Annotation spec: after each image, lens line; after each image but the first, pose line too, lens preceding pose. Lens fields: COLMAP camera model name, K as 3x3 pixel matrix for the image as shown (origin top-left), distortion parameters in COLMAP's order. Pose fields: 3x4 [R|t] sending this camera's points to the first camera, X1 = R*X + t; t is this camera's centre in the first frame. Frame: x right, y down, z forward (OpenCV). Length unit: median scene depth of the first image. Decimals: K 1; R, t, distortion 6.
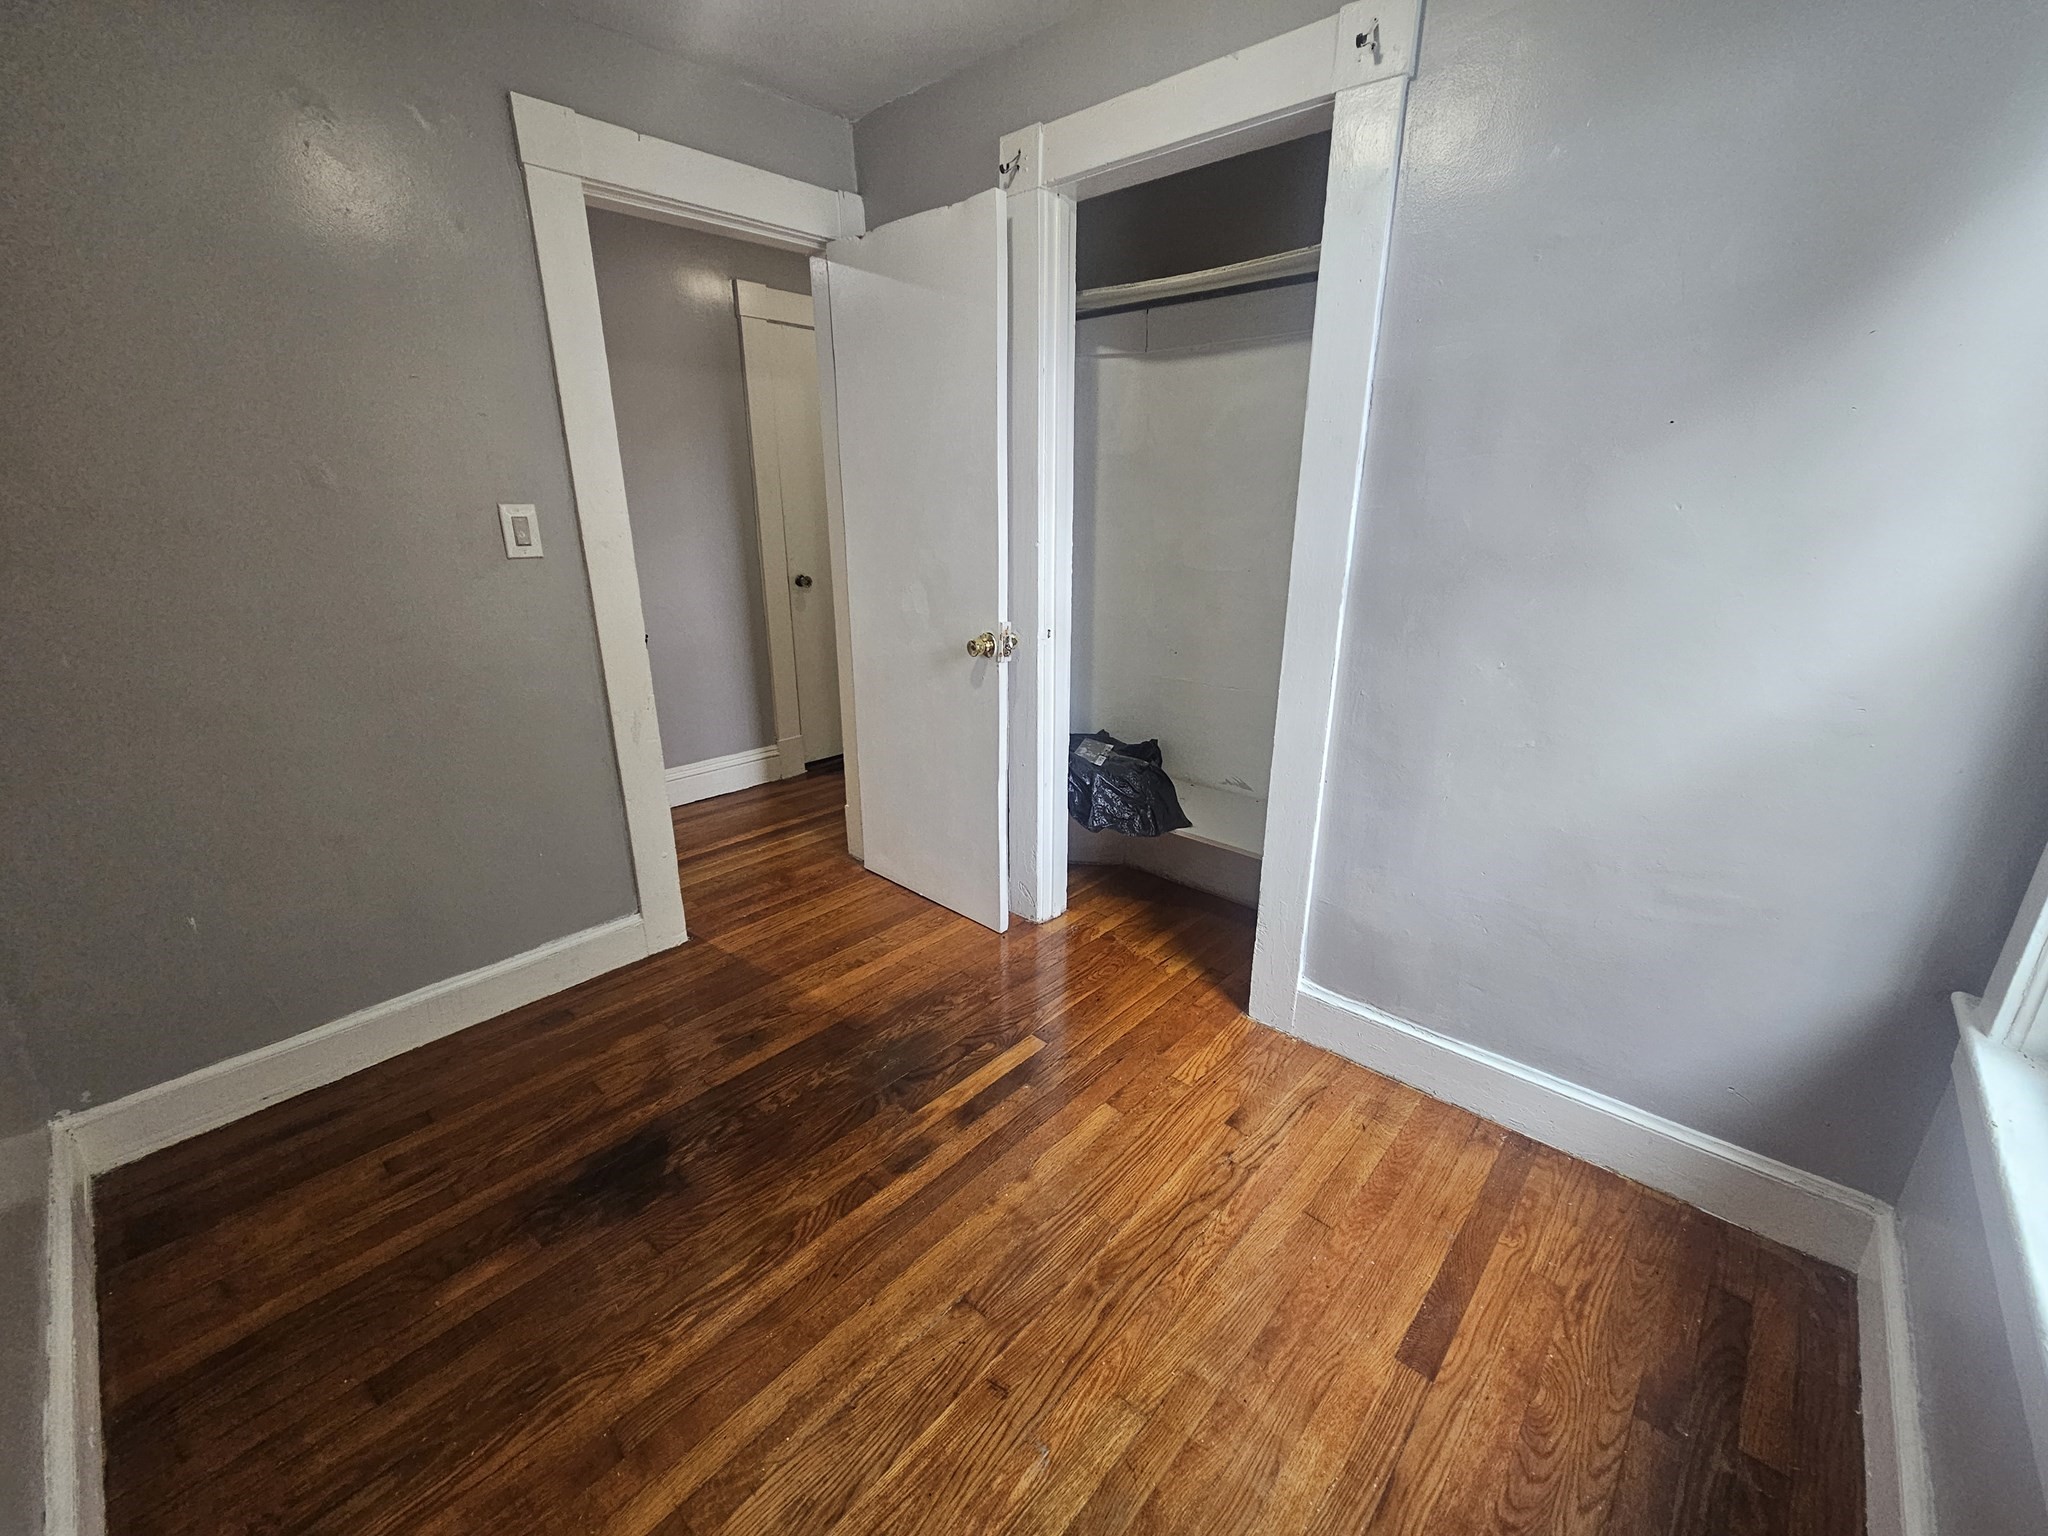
lens RADIAL K [[840.3, 0, 1014.9], [0, 840.3, 774.4], [0, 0, 1]] dist [0.007055, -0.000186]
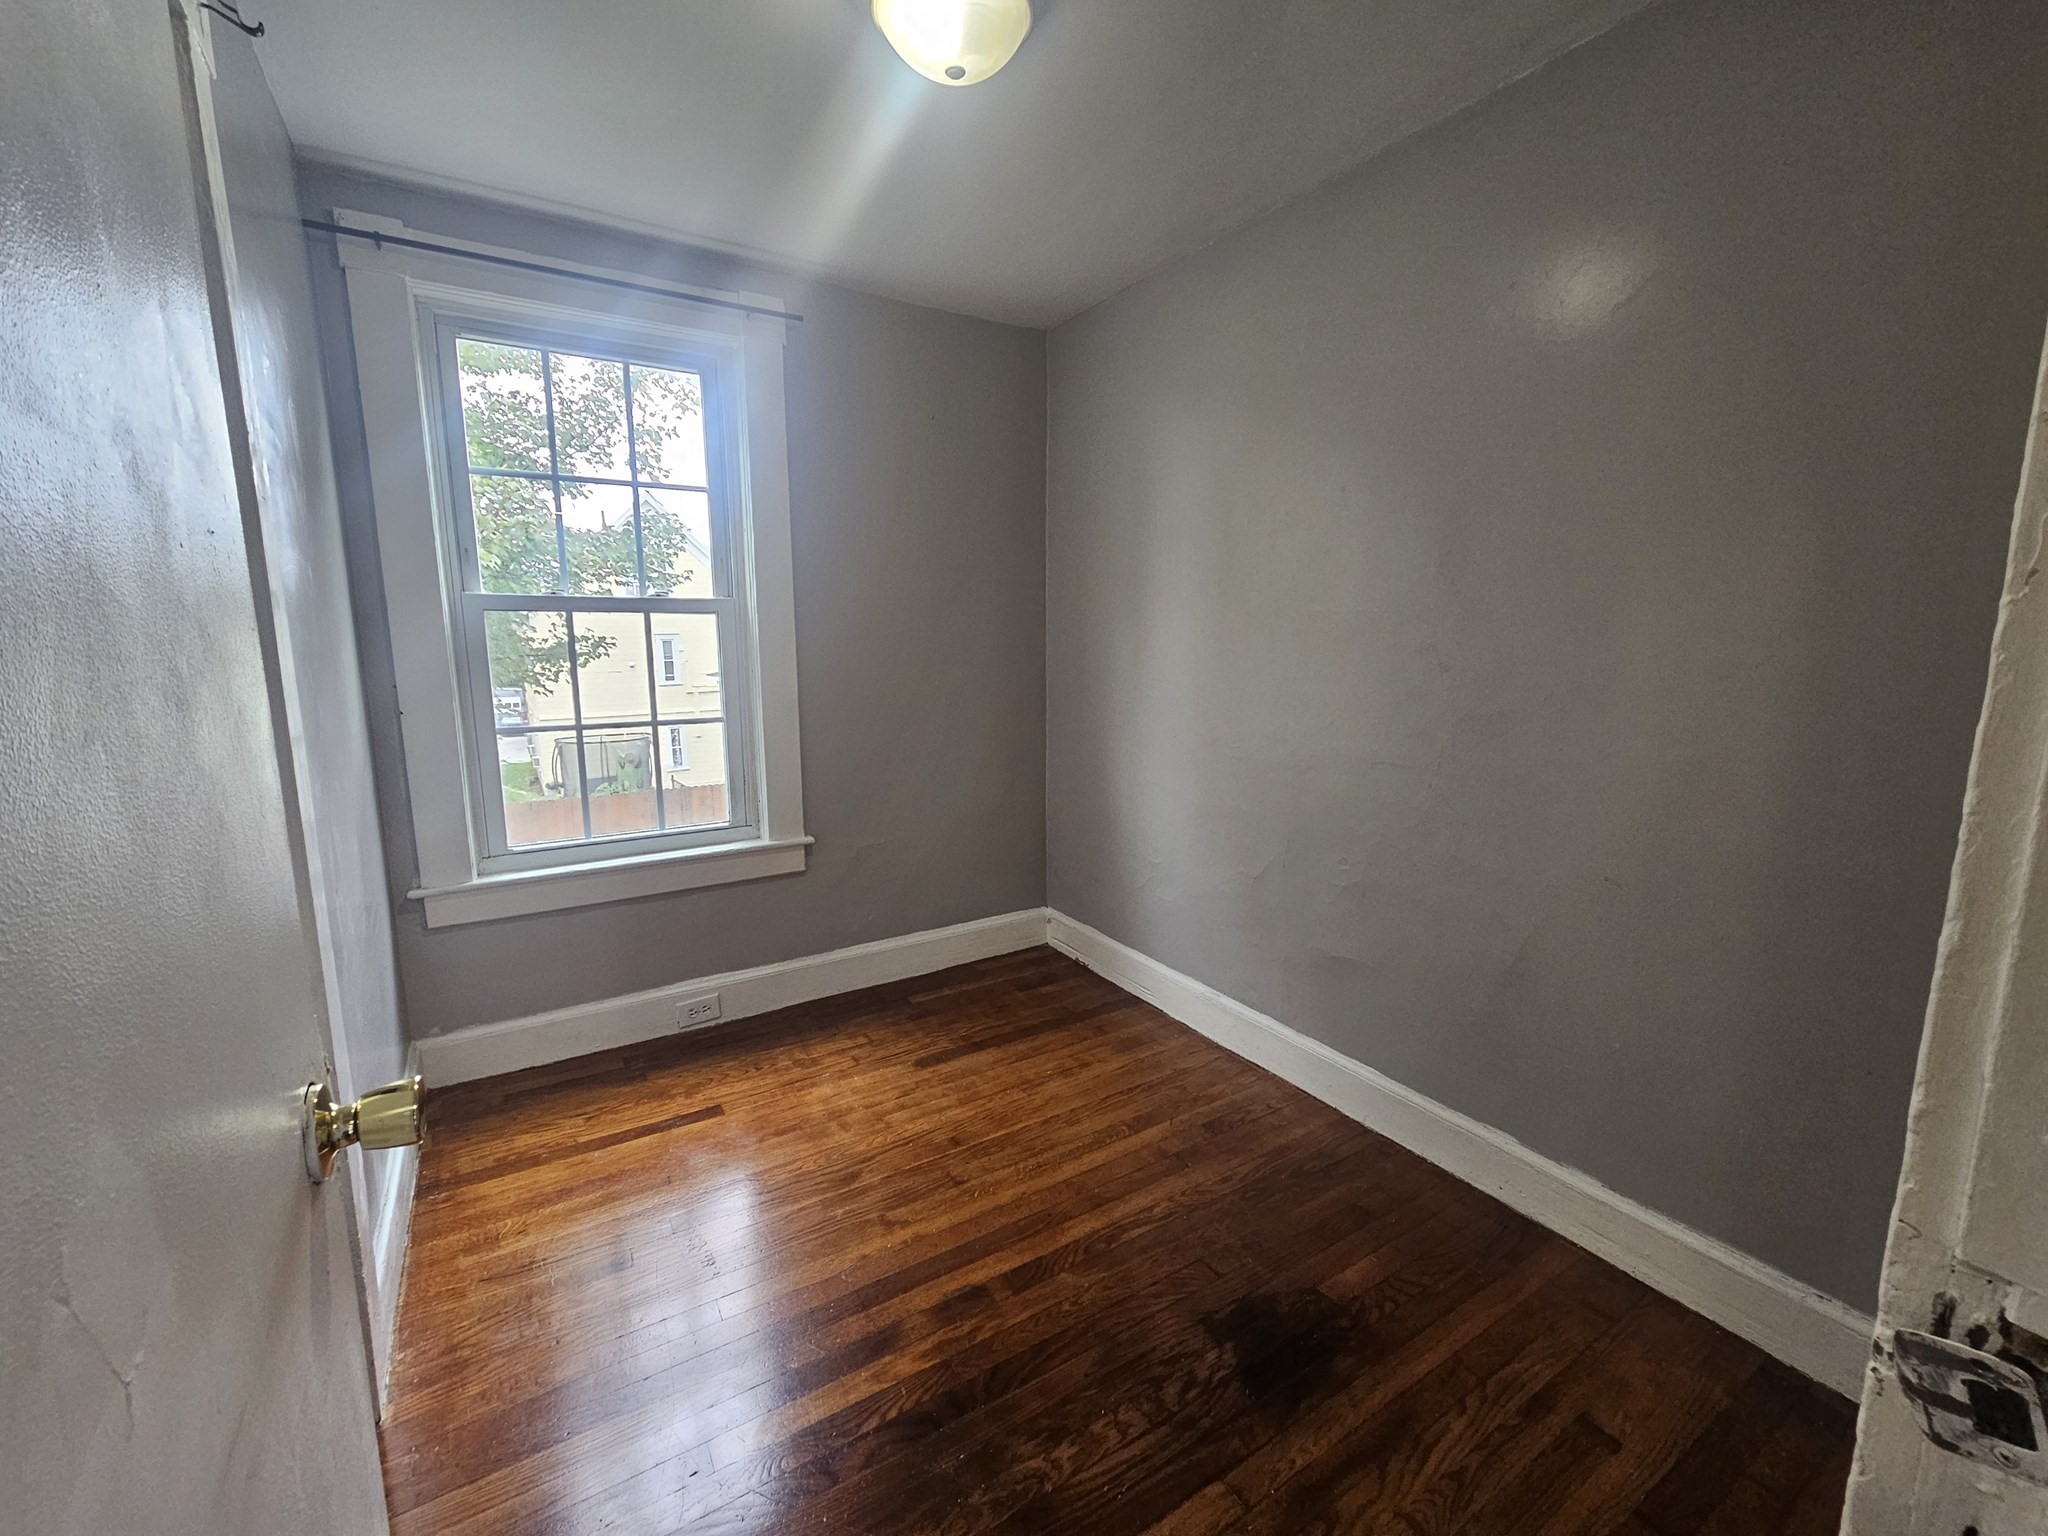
lens RADIAL K [[840.3, 0, 1021.8], [0, 840.3, 764.8], [0, 0, 1]] dist [0.007055, -0.000186]
pose [[-0.963996, -0.034336, 0.263692, -0.453321], [0.091334, 0.888550, 0.449597, -0.528165], [-0.249741, 0.457493, -0.853422, 1.673338]]
